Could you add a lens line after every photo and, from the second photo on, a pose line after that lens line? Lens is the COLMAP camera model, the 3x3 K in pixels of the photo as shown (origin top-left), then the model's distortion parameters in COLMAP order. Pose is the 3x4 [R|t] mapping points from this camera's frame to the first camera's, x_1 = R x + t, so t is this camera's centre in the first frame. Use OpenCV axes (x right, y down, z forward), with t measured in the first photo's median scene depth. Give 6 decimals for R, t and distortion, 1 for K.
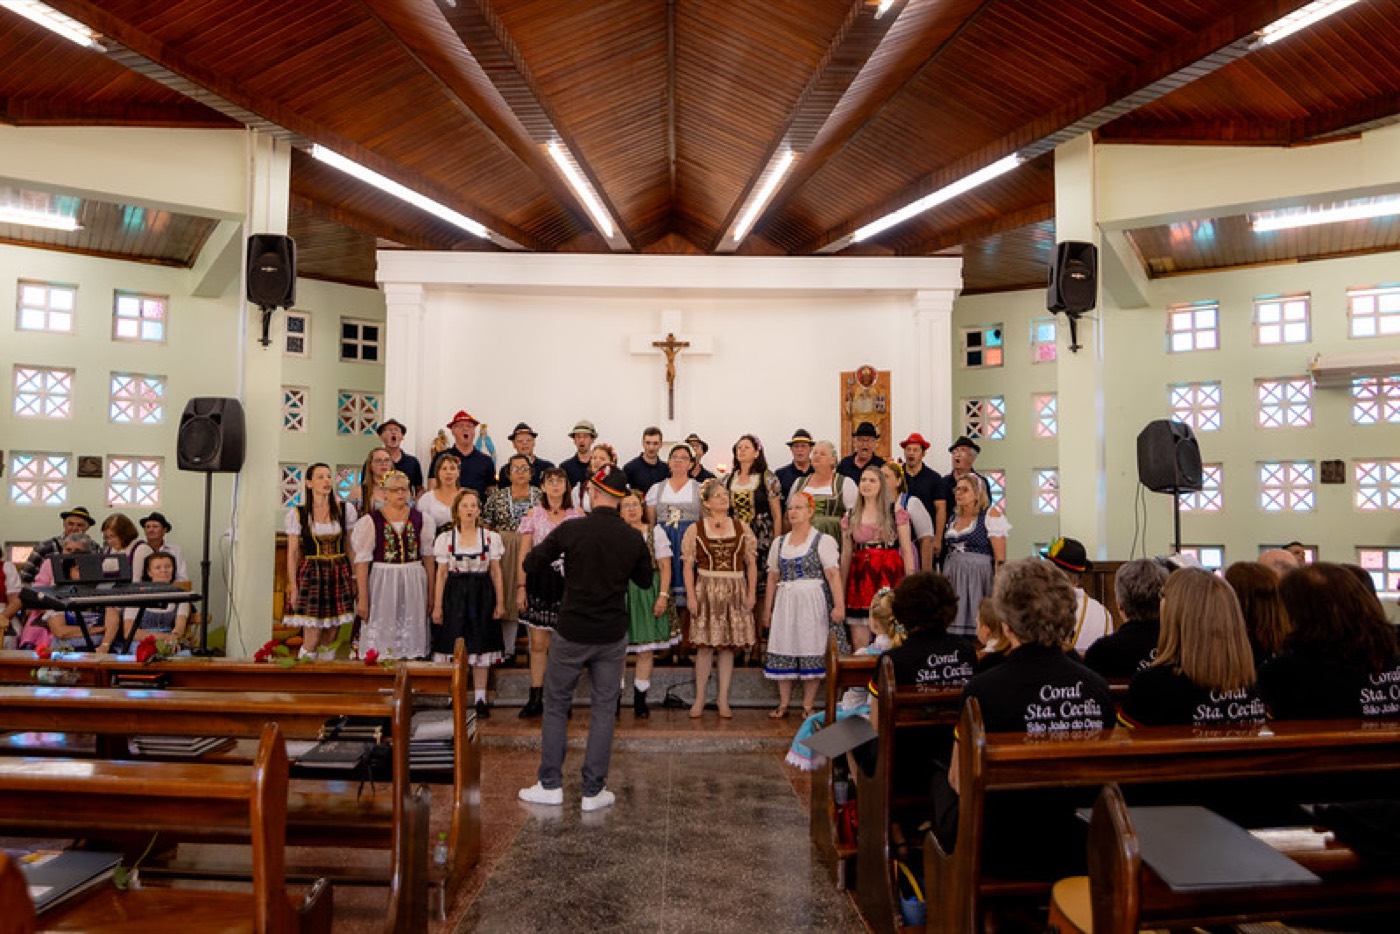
lens RADIAL K [[1073.3, 0, 700.0], [0, 1073.3, 467.0], [0, 0, 1]] dist [0.049382, -0.000680]
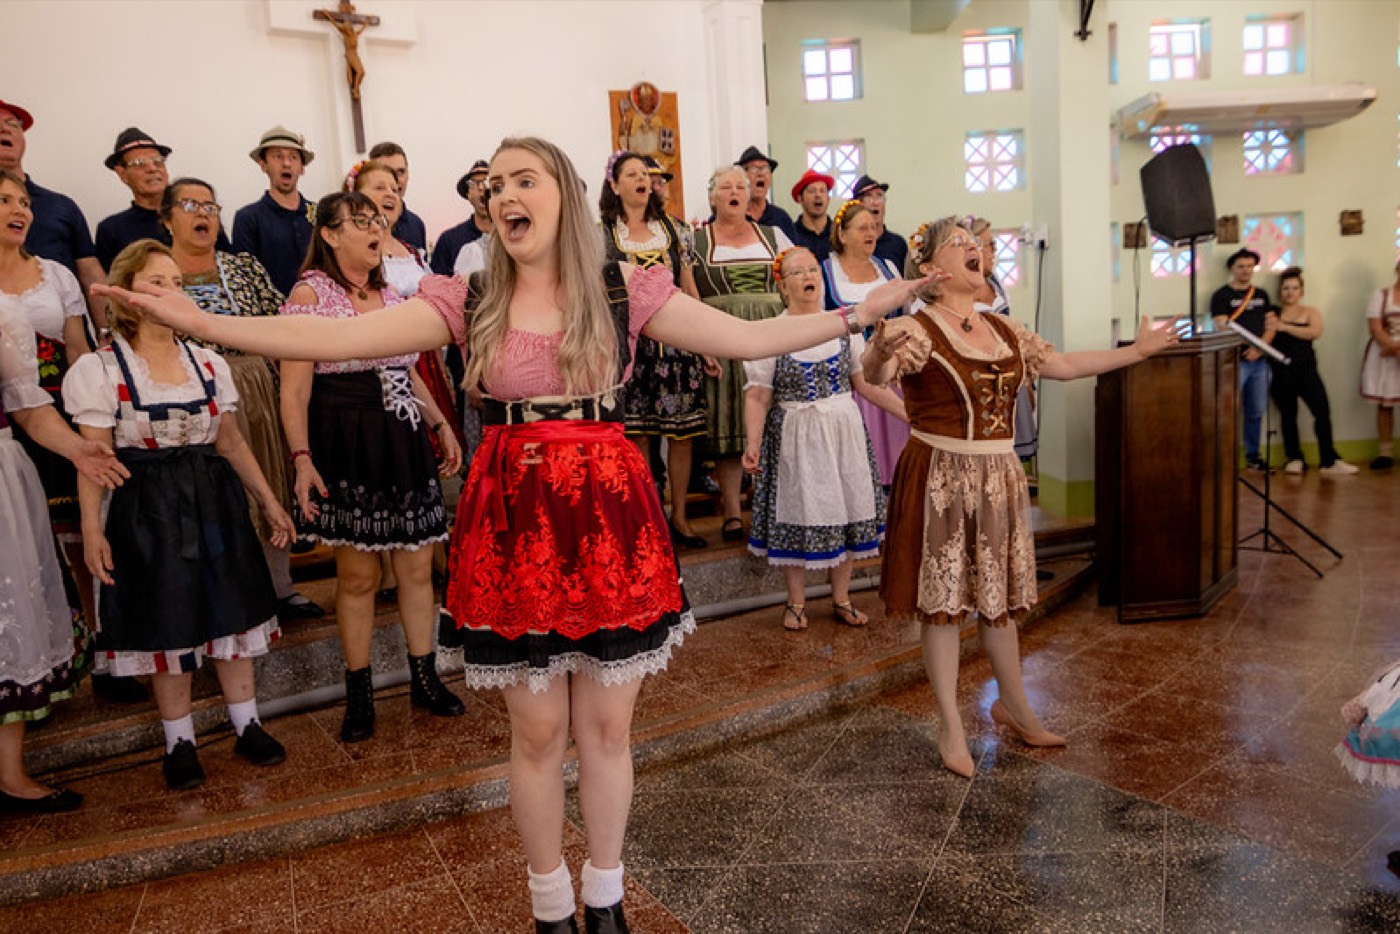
lens RADIAL K [[1049.9, 0, 676.4], [0, 1049.9, 460.1], [0, 0, 1]] dist [0.013629, 0.002547]
pose [[0.858431, -0.108615, 0.501297, -0.190093], [0.026156, 0.985321, 0.168699, 0.029177], [-0.512261, -0.131704, 0.848671, 0.413013]]
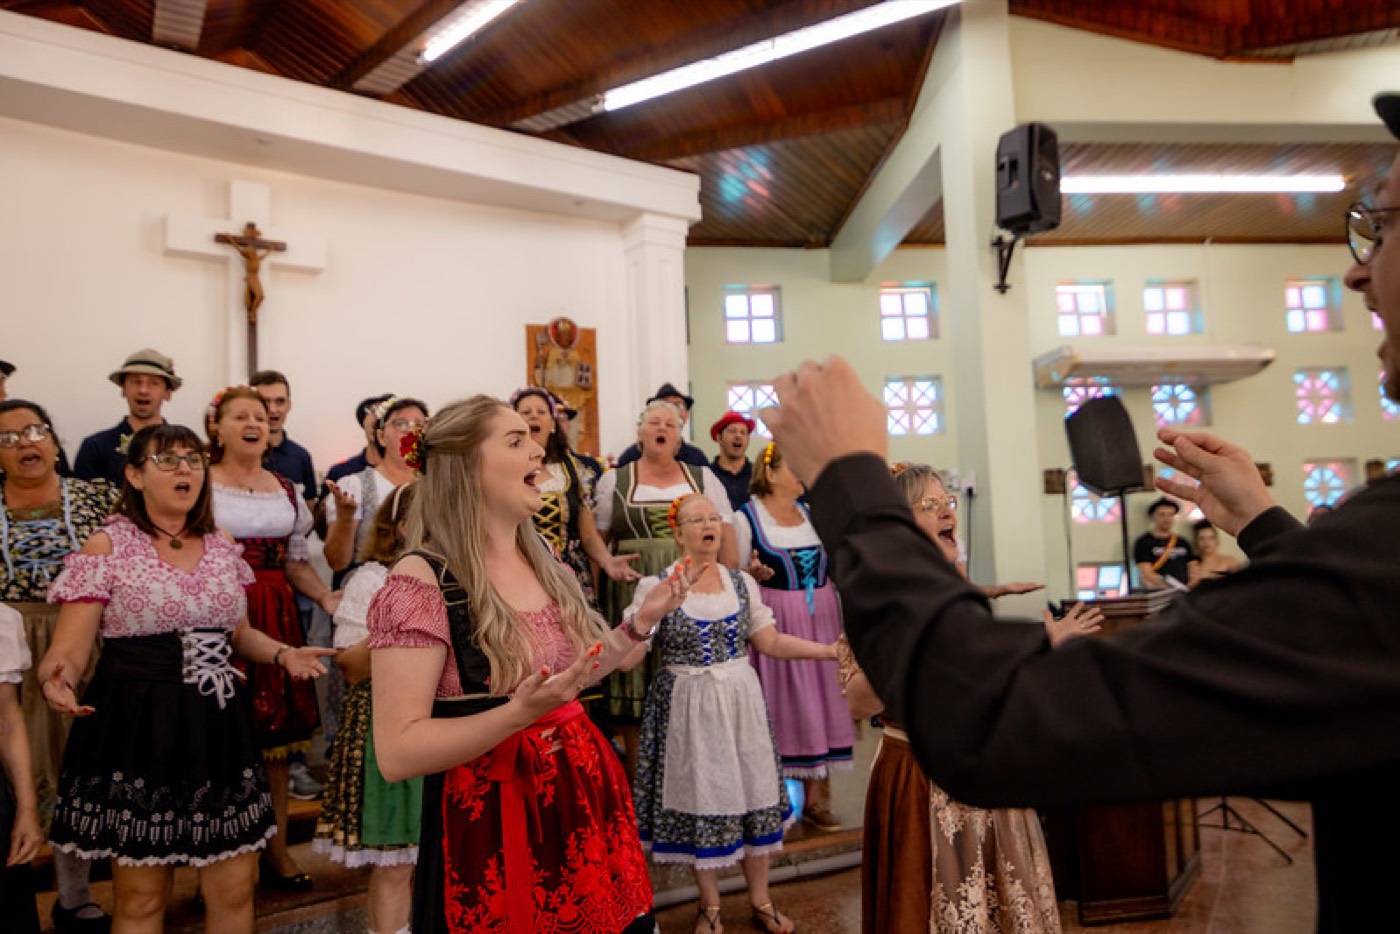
lens RADIAL K [[1073.3, 0, 700.0], [0, 1073.3, 467.0], [0, 0, 1]] dist [0.049382, -0.000680]
pose [[0.813483, 0.019778, 0.581253, -0.166451], [0.002645, 0.999285, -0.037703, 0.023988], [-0.581583, 0.032208, 0.812849, 0.426728]]
